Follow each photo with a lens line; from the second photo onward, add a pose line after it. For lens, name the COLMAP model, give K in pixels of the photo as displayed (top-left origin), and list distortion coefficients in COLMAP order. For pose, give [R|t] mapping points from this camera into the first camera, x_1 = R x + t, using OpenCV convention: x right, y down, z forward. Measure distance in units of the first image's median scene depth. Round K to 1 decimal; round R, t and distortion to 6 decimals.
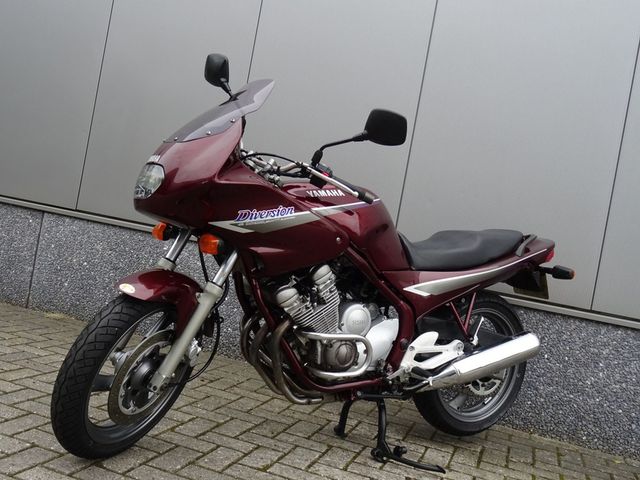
lens RADIAL K [[637.6, 0, 321.1], [0, 637.6, 240.5], [0, 0, 1]] dist [-0.018260, 0.000000]
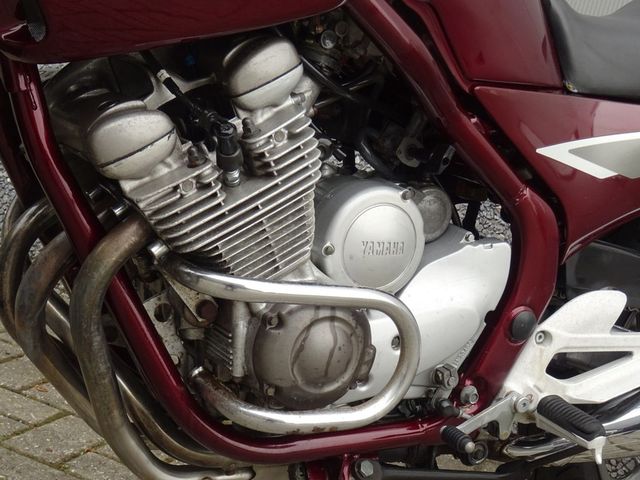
lens RADIAL K [[1154.4, 0, 320.1], [0, 1154.4, 239.6], [0, 0, 1]] dist [-0.044721, 0.000000]
pose [[0.997218, 0.073987, -0.009063, 0.034142], [-0.071938, 0.987112, 0.142947, 0.048995], [0.019522, -0.141898, 0.989689, 0.461269]]
